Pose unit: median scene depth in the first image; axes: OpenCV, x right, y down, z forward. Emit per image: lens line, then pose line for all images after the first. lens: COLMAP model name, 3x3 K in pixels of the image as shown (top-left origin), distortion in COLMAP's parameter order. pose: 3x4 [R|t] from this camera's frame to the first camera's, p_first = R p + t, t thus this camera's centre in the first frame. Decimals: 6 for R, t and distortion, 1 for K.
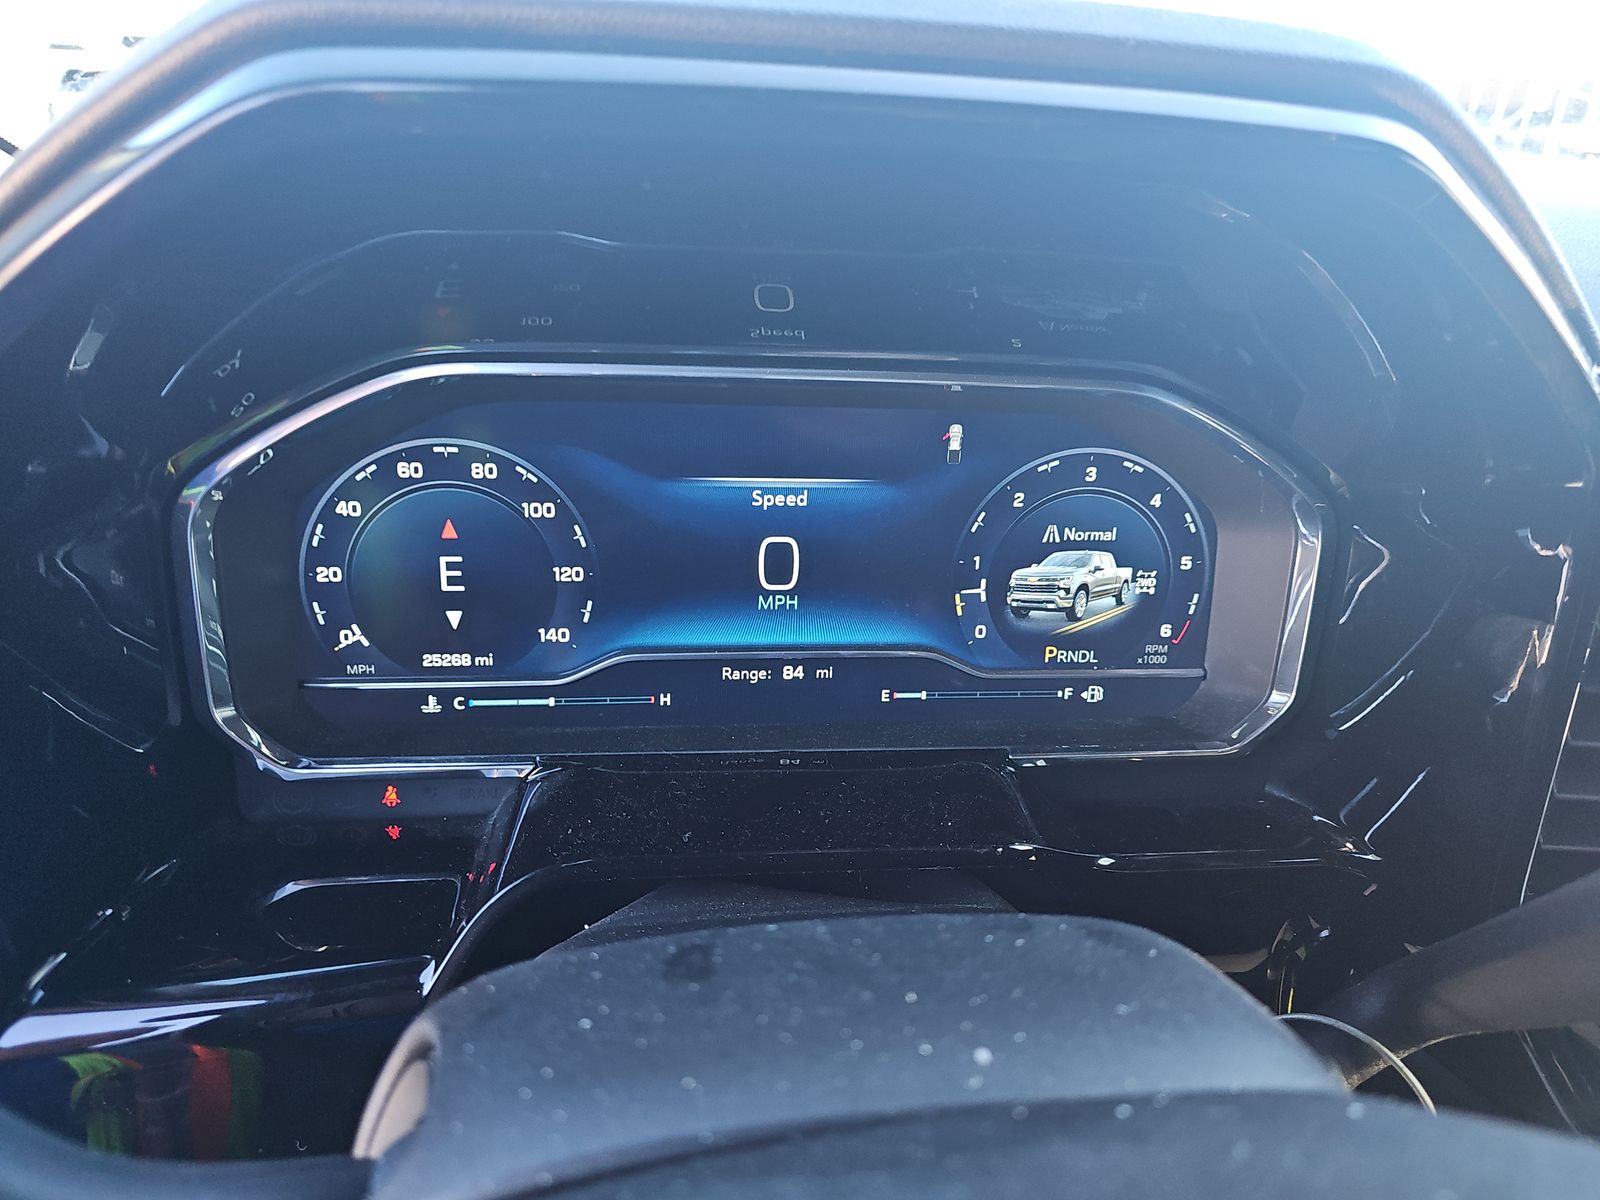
lens RADIAL K [[1076.6, 0, 800.0], [0, 1076.6, 600.0], [0, 0, 1]] dist [0.041578, -0.036029]
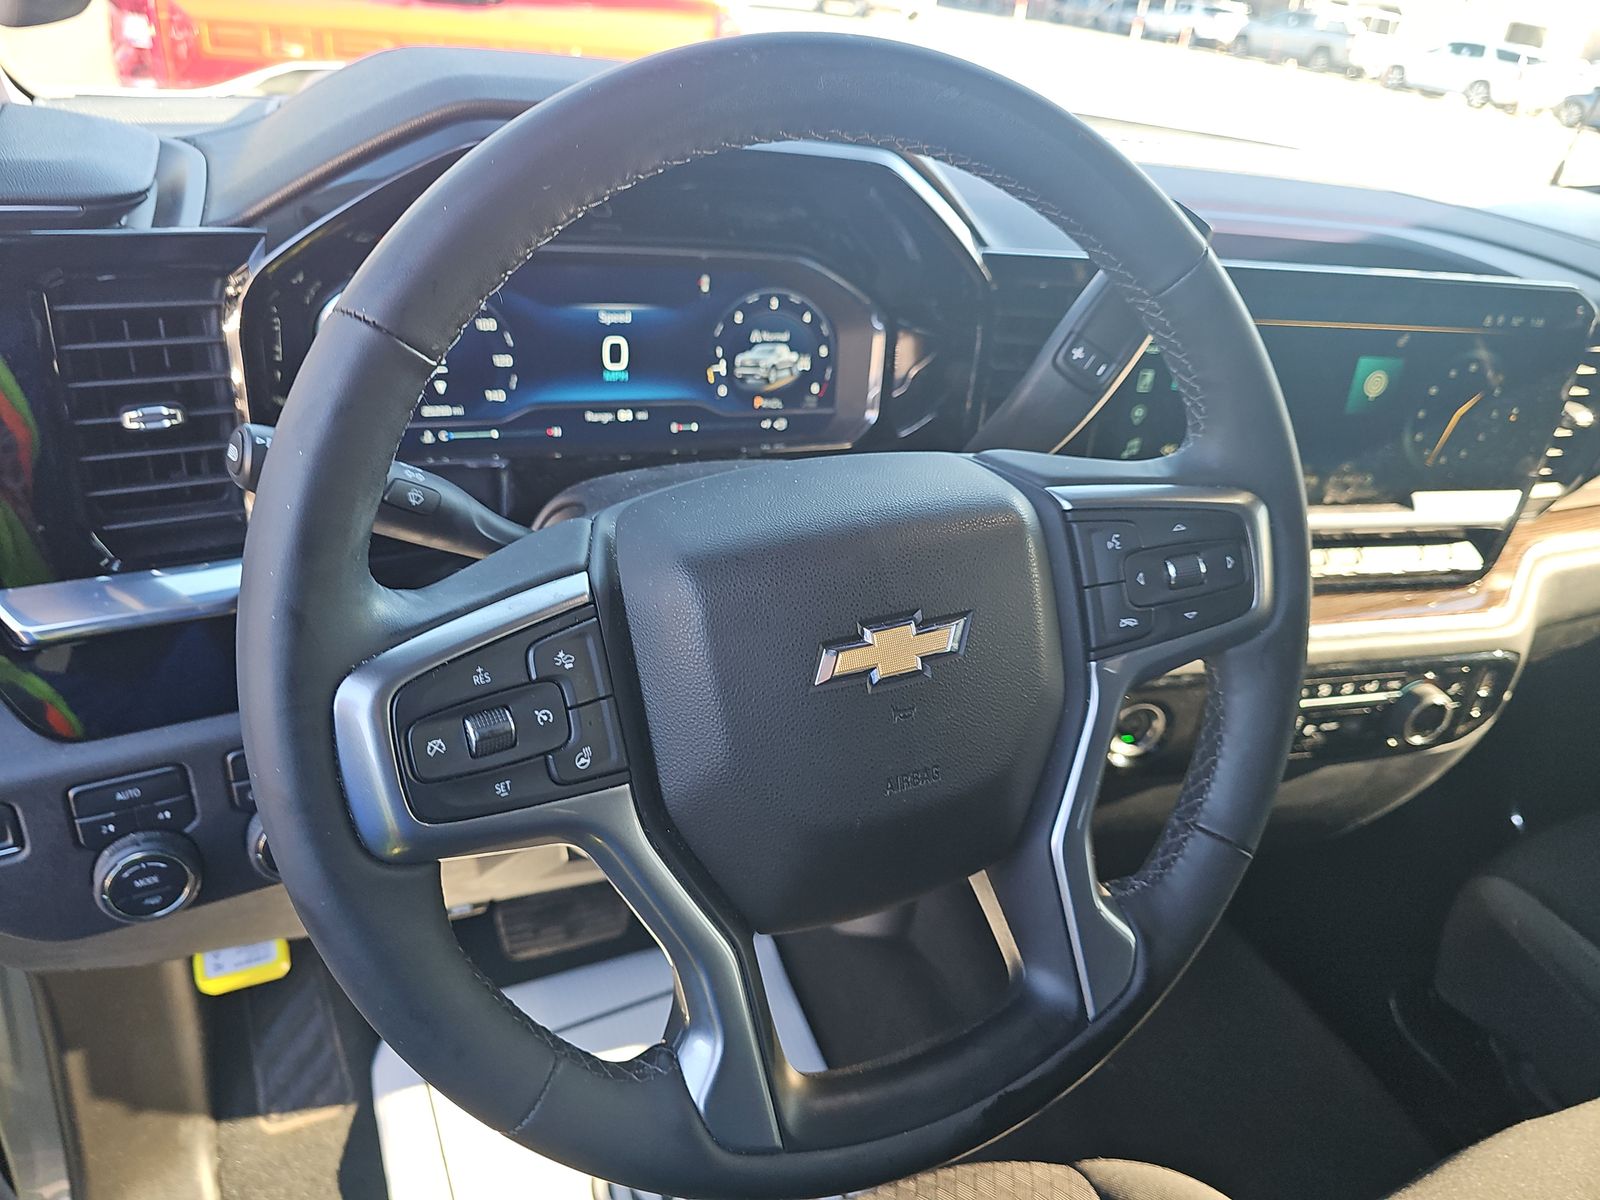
lens RADIAL K [[1076.6, 0, 800.0], [0, 1076.6, 600.0], [0, 0, 1]] dist [0.041578, -0.036029]
pose [[0.951927, -0.090525, 0.292645, -0.288888], [0.057197, 0.991062, 0.120515, 0.173455], [-0.300939, -0.097983, 0.948596, -0.863885]]
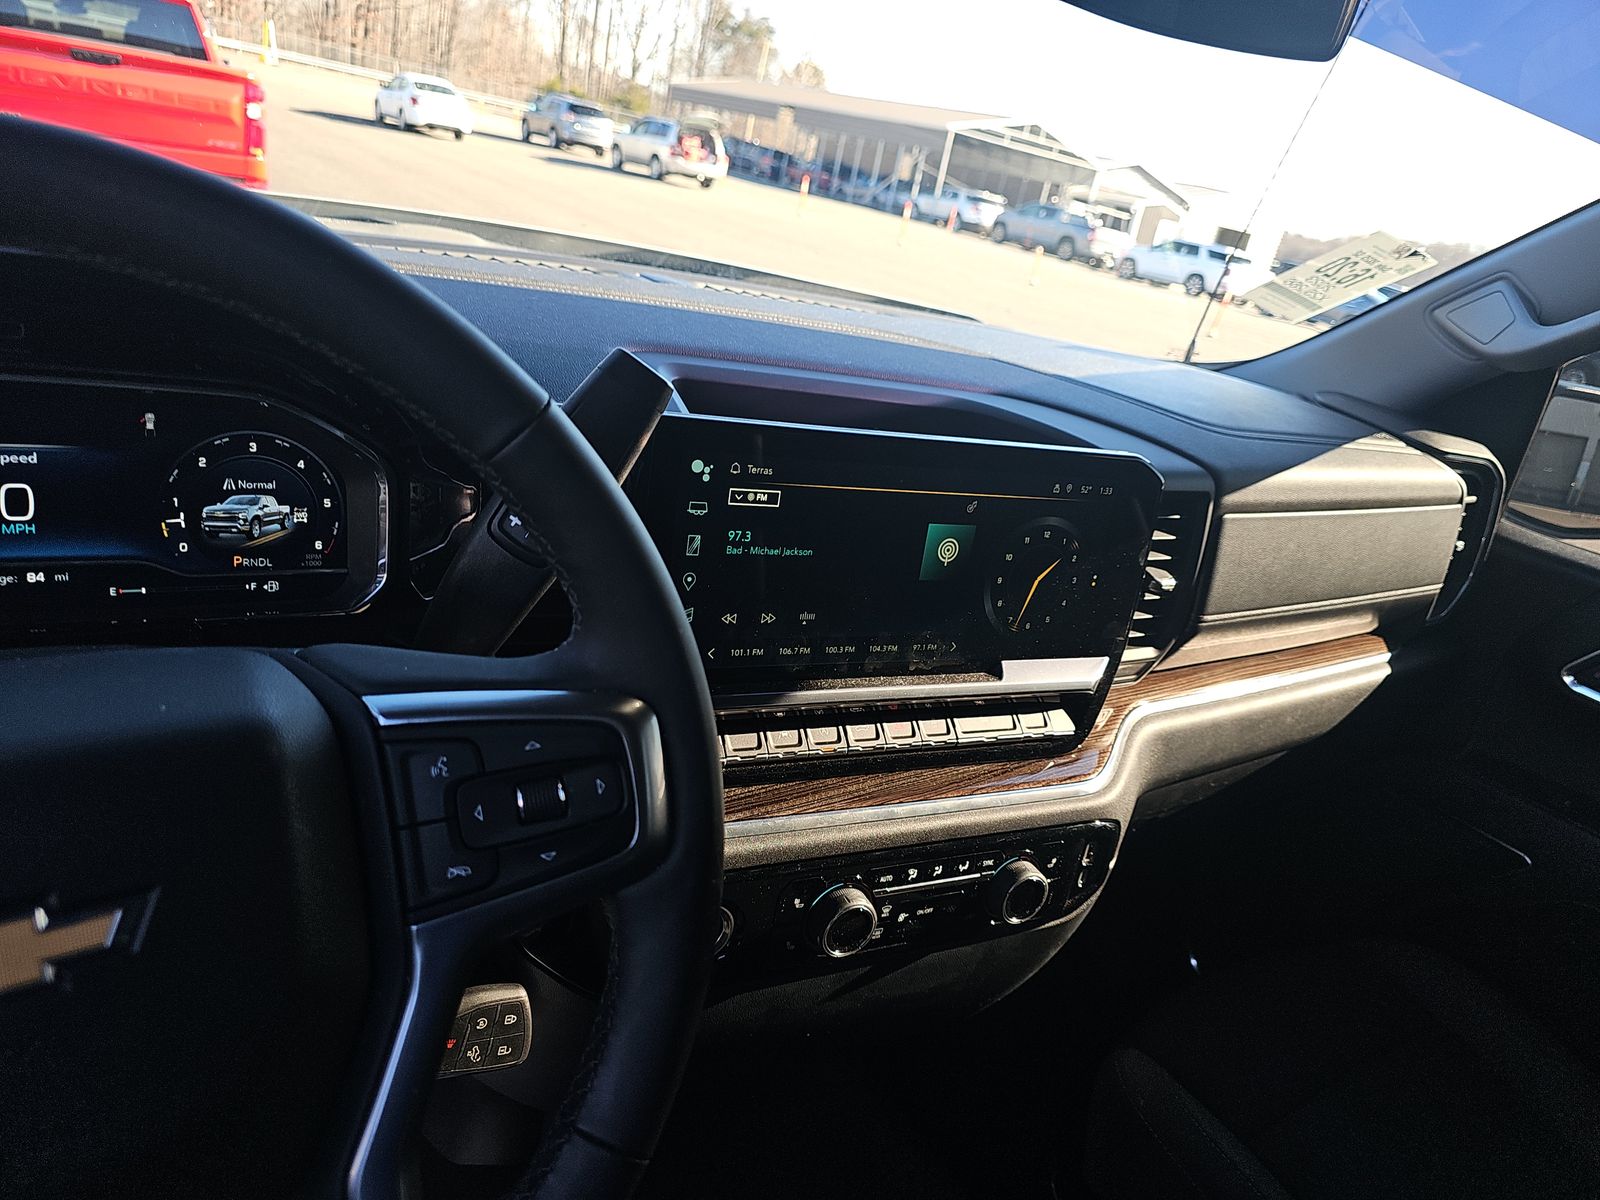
lens RADIAL K [[1076.6, 0, 800.0], [0, 1076.6, 600.0], [0, 0, 1]] dist [0.041578, -0.036029]
pose [[0.874984, -0.049372, 0.481628, 0.188749], [0.052014, 0.998615, 0.007873, 0.140588], [-0.481350, 0.018163, 0.876341, -0.806240]]
